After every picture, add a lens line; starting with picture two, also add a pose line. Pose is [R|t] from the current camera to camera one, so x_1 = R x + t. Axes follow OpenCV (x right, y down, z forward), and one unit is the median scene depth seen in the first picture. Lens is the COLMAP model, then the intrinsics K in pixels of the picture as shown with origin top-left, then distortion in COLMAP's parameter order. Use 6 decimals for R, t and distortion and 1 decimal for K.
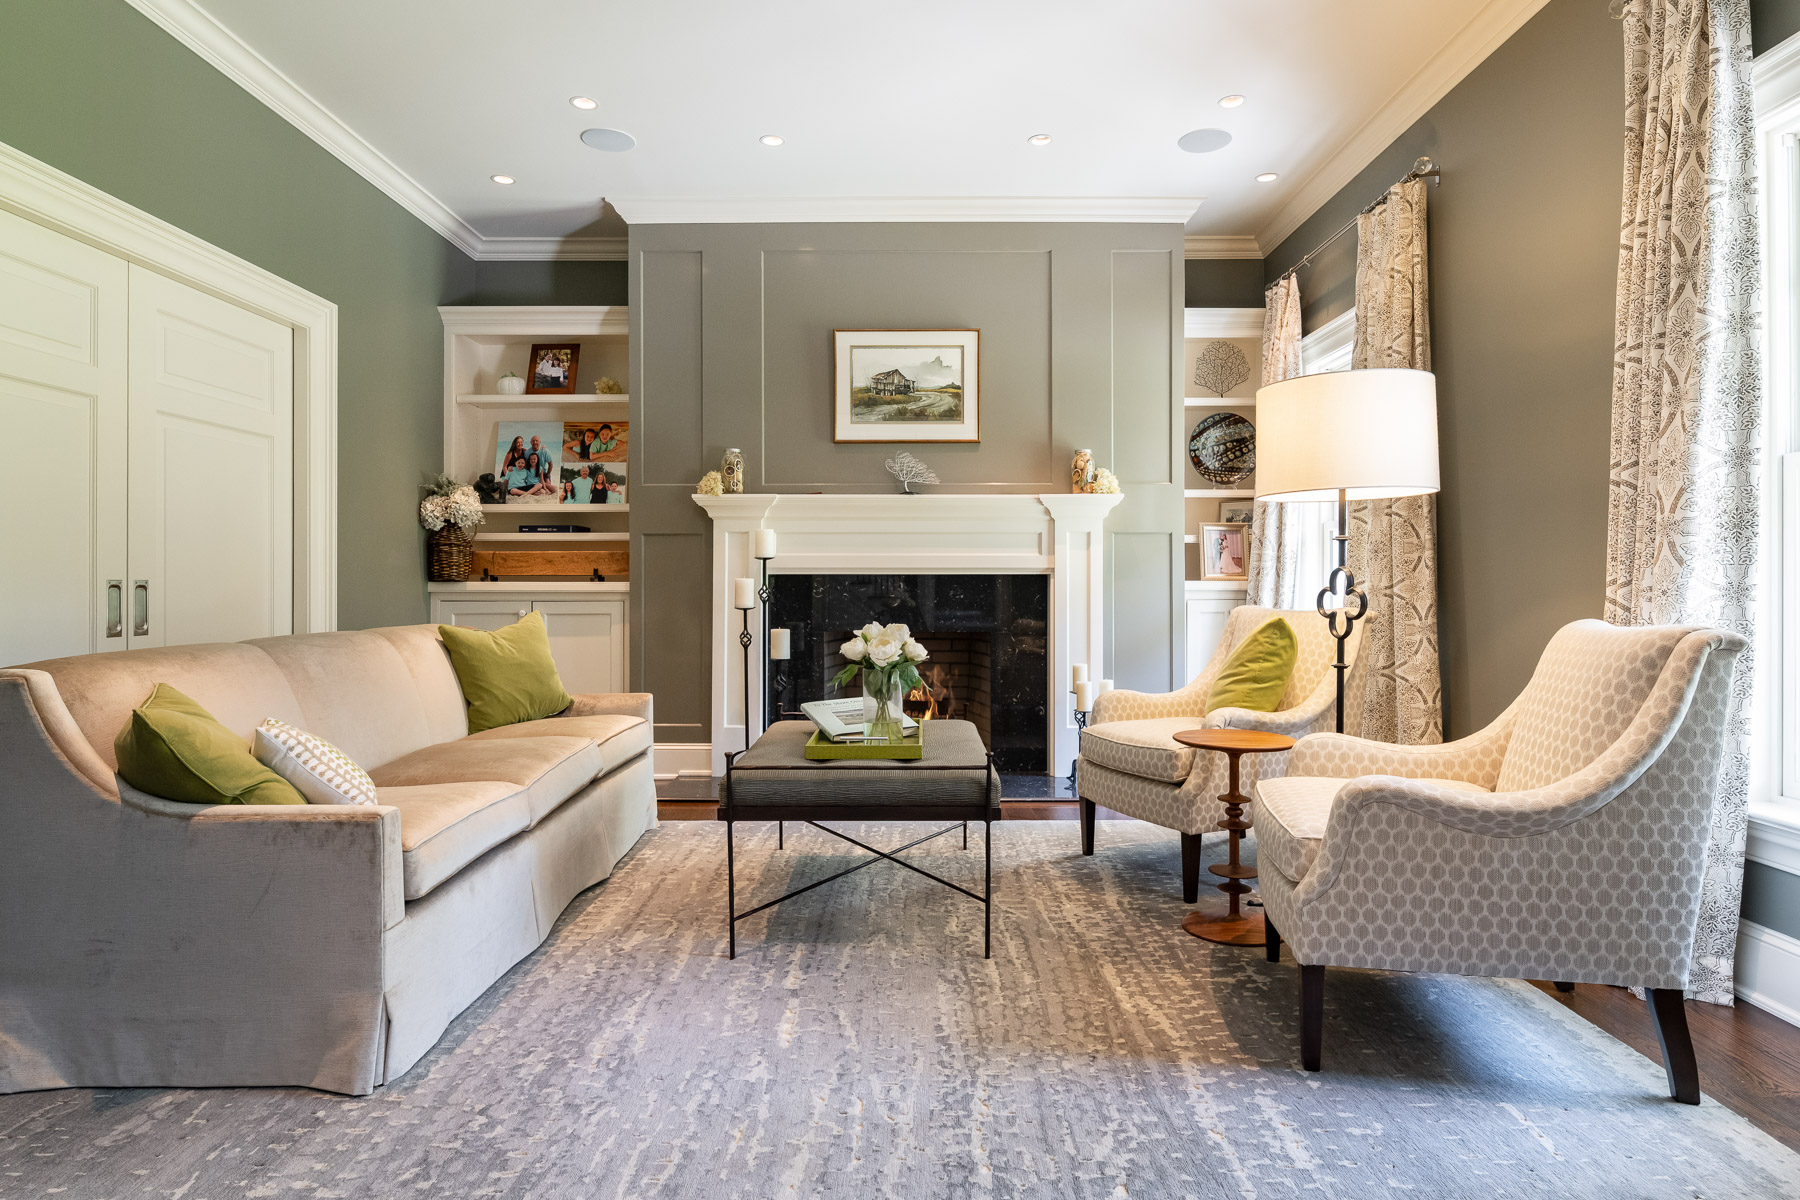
lens RADIAL K [[975.5, 0, 902.6], [0, 975.5, 585.4], [0, 0, 1]] dist [0.004227, 0.000470]
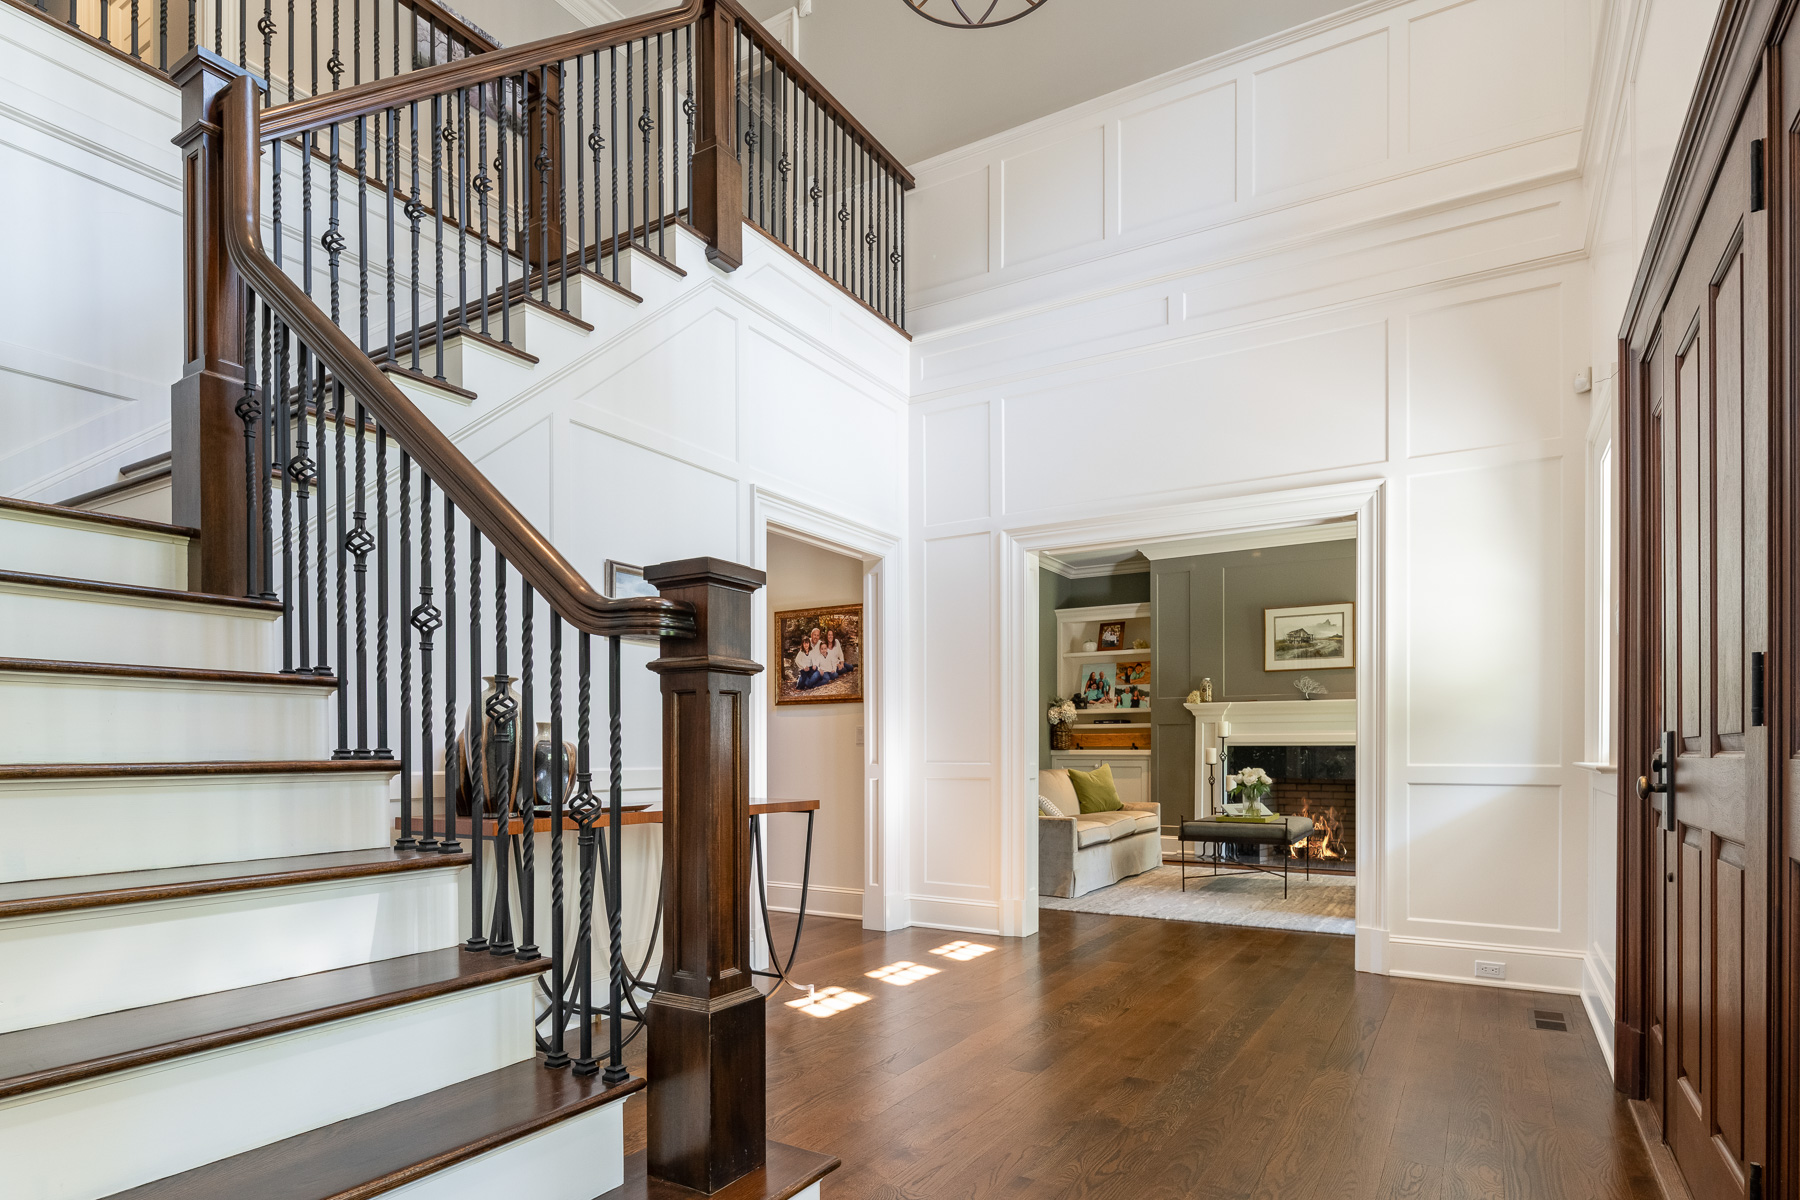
lens RADIAL K [[975.5, 0, 904.1], [0, 975.5, 746.5], [0, 0, 1]] dist [0.004227, 0.000470]
pose [[0.860883, -0.001317, -0.508802, 0.268138], [-0.000974, 0.999991, -0.004237, -0.001702], [0.508803, 0.004143, 0.860873, -0.863529]]
